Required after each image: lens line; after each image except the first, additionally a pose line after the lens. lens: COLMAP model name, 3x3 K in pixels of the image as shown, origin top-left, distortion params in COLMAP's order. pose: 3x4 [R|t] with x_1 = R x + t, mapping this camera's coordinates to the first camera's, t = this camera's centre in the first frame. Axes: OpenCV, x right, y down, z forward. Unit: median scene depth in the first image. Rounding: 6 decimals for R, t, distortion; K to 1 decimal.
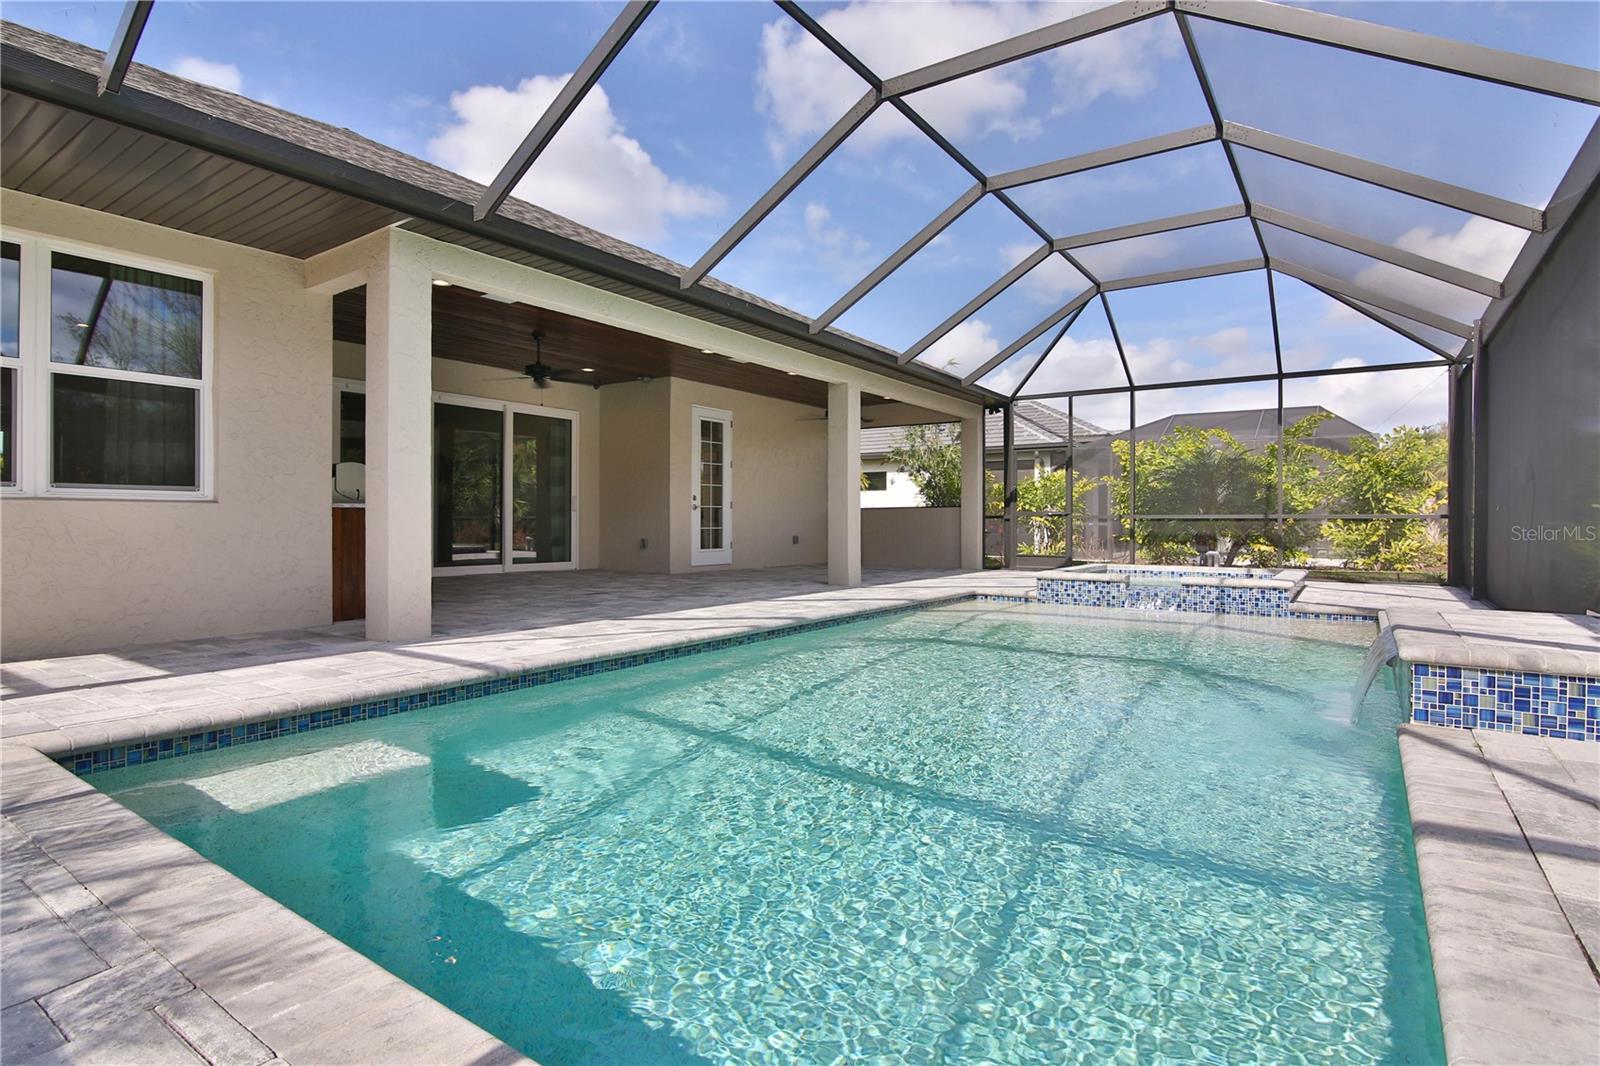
lens RADIAL K [[784.9, 0, 803.3], [0, 784.9, 527.2], [0, 0, 1]] dist [-0.003145, -0.000075]
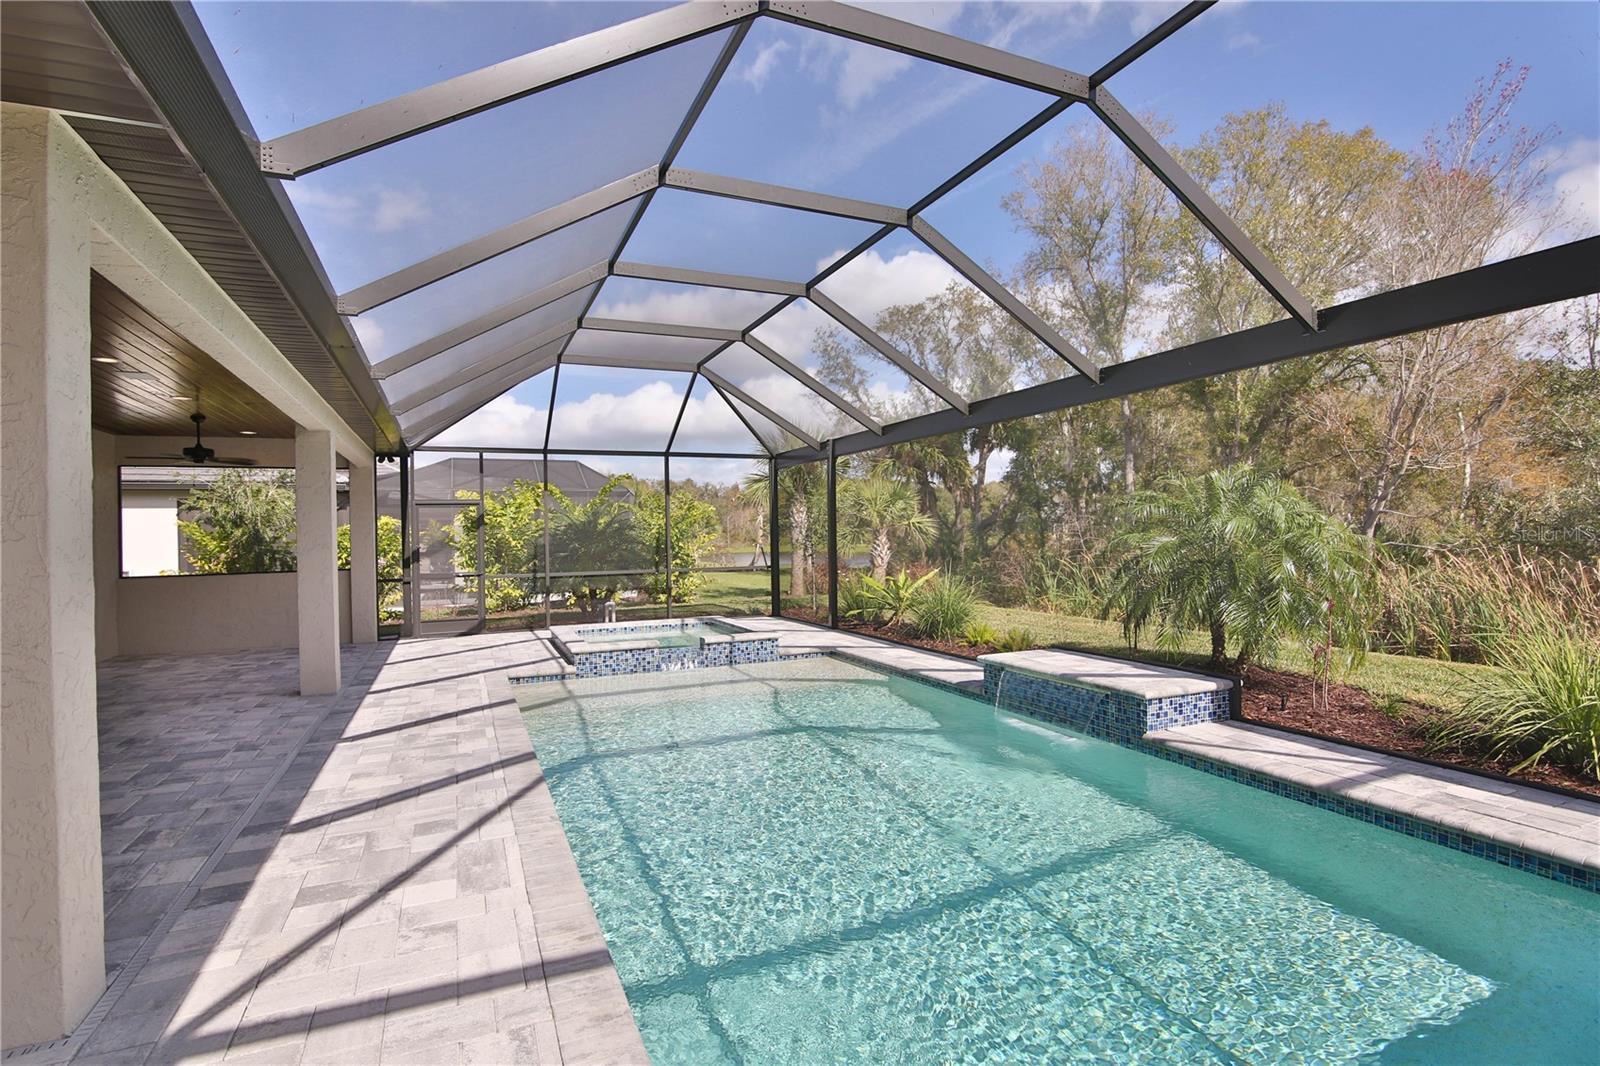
lens RADIAL K [[784.9, 0, 801.3], [0, 784.9, 534.3], [0, 0, 1]] dist [-0.003145, -0.000075]
pose [[0.519095, -0.009287, 0.854666, -0.453951], [0.024137, 0.999701, -0.003797, -0.084782], [-0.854376, 0.022600, 0.519164, 0.283161]]
